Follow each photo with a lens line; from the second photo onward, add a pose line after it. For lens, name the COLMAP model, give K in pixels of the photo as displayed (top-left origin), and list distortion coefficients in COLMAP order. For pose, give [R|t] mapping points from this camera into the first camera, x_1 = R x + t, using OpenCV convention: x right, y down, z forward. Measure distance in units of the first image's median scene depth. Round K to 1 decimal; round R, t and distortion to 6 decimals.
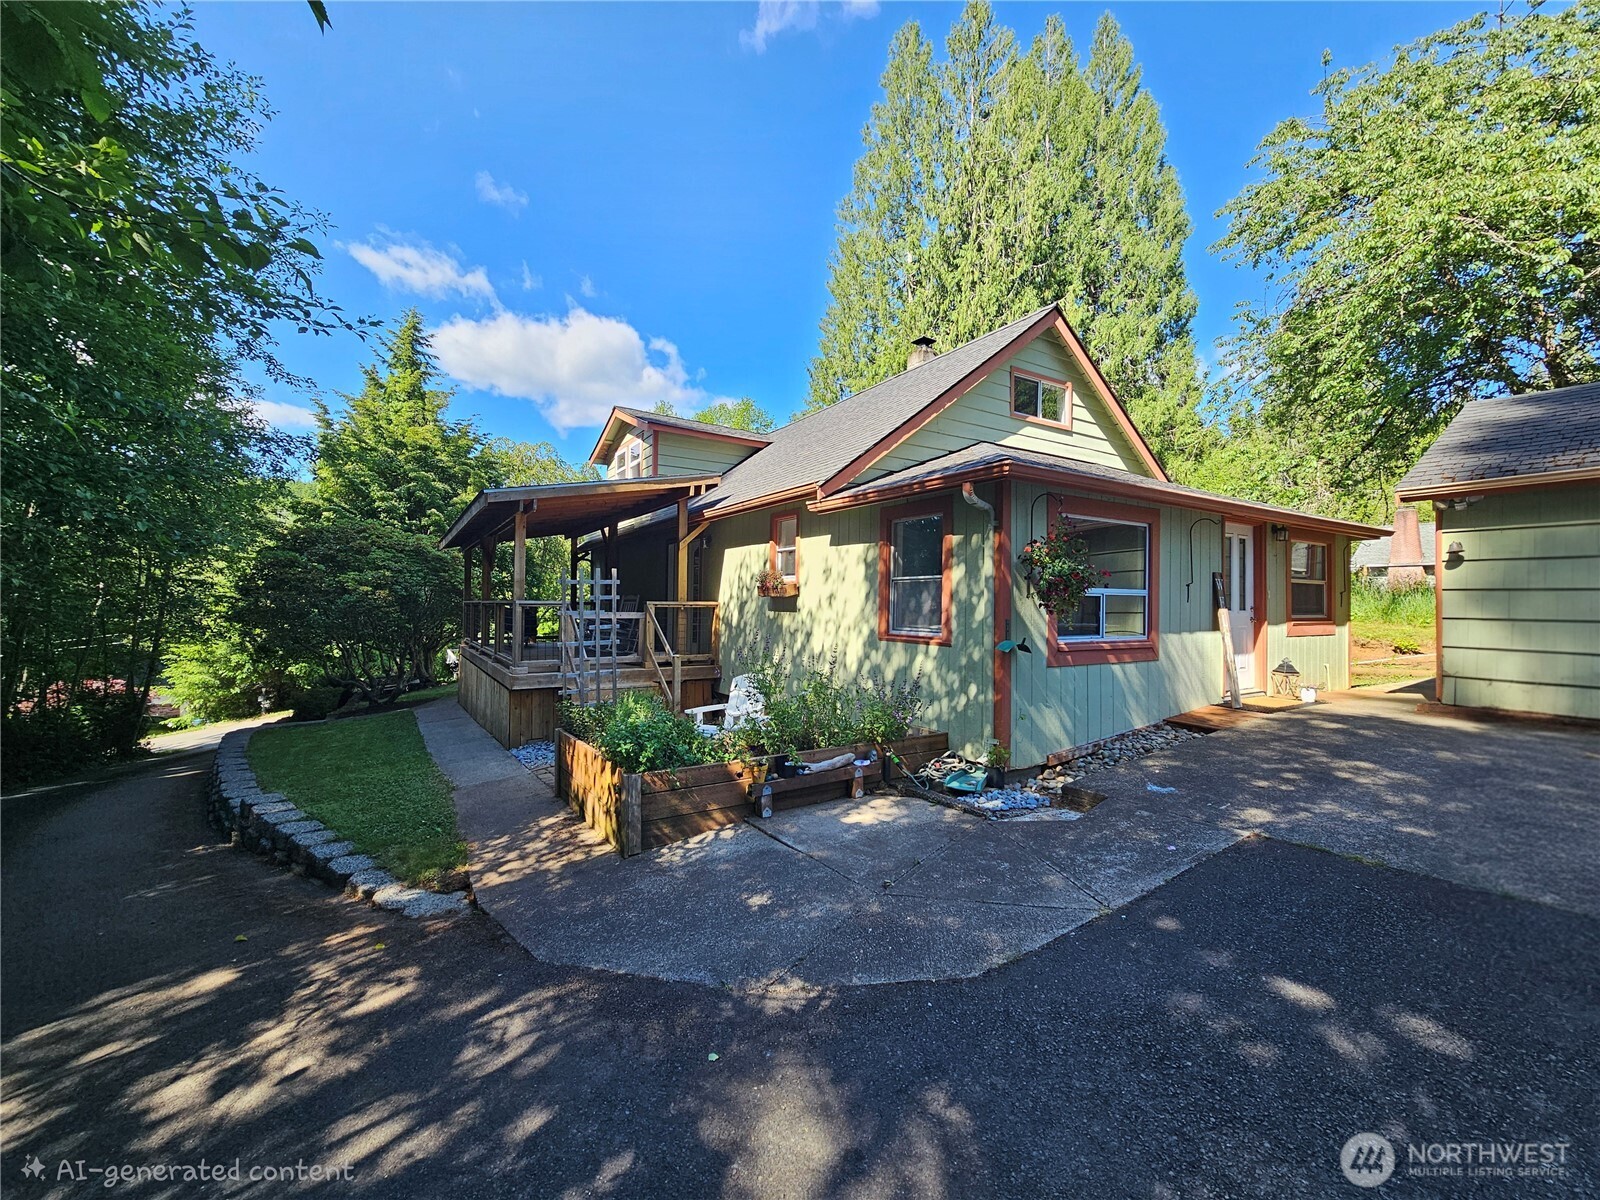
lens RADIAL K [[649.3, 0, 801.3], [0, 649.3, 591.7], [0, 0, 1]] dist [0.000834, -0.000073]
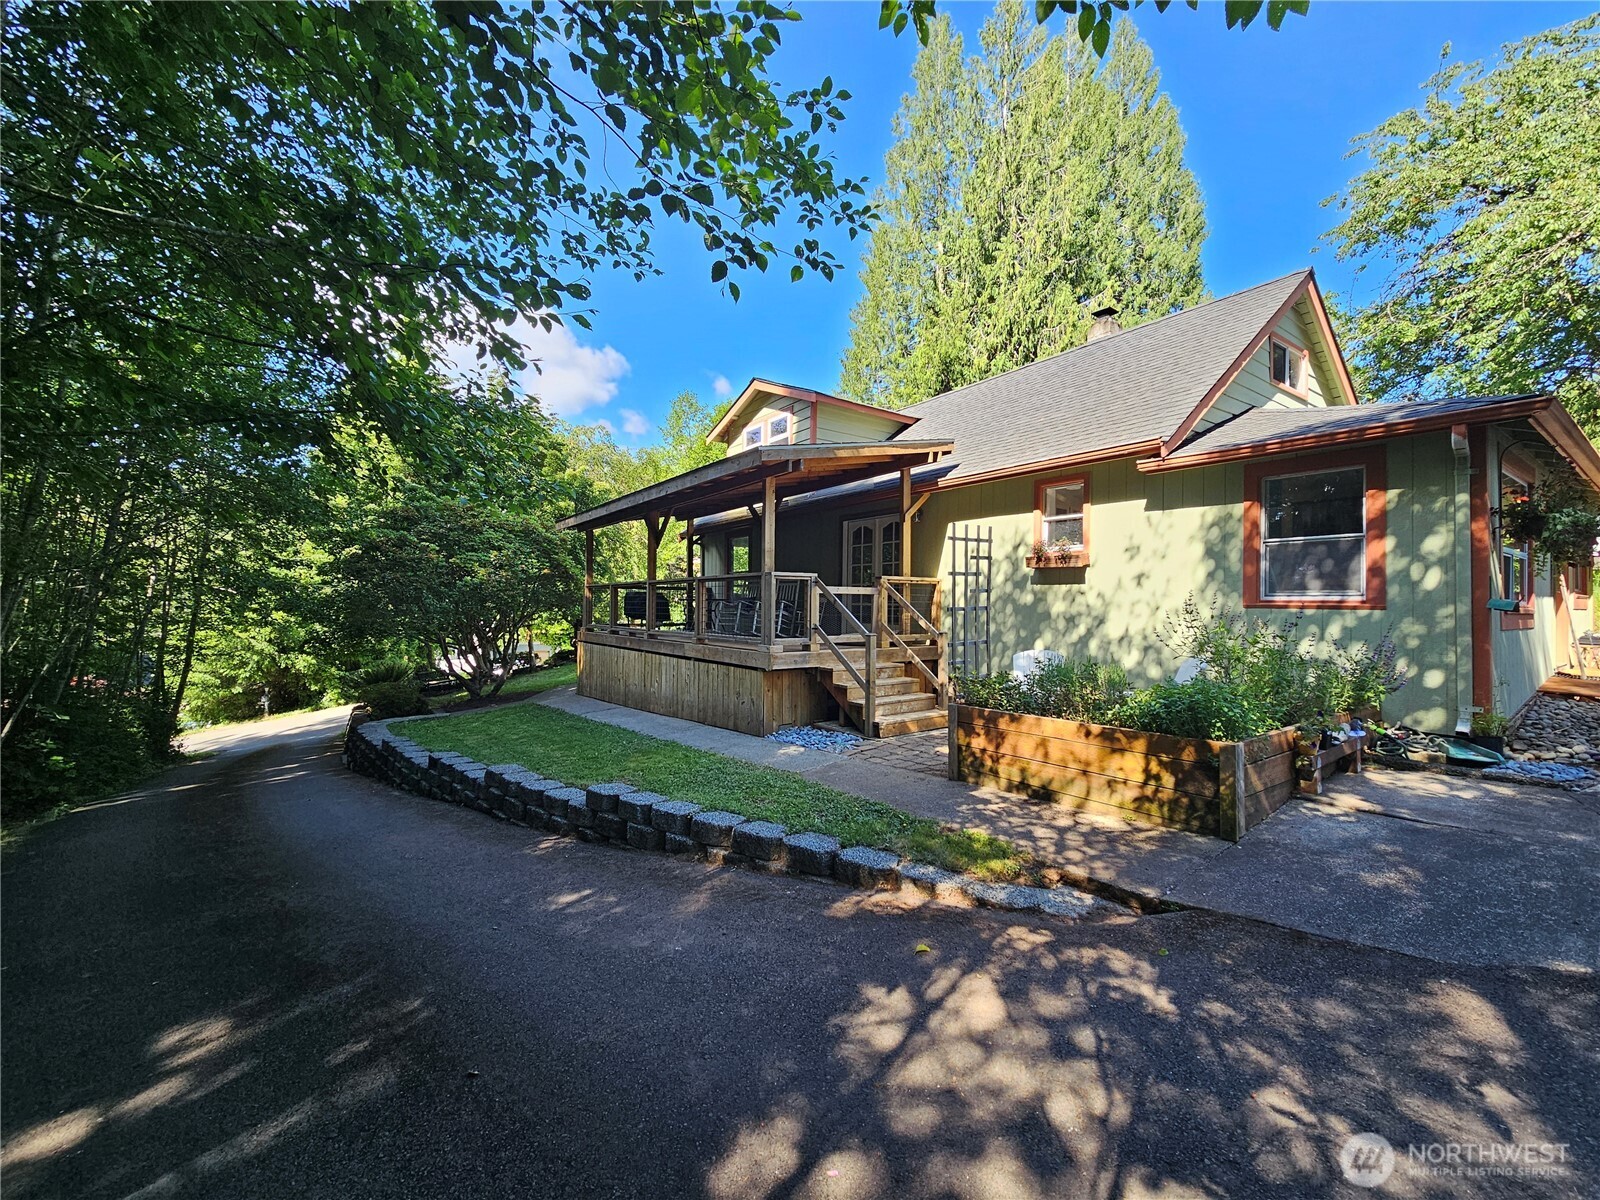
lens RADIAL K [[644.2, 0, 792.3], [0, 644.2, 594.4], [0, 0, 1]] dist [0.000417, 0.000349]
pose [[0.998390, -0.000162, 0.056726, -0.461153], [0.000025, 0.999997, 0.002407, 0.042946], [-0.056727, -0.002402, 0.998387, 0.098092]]
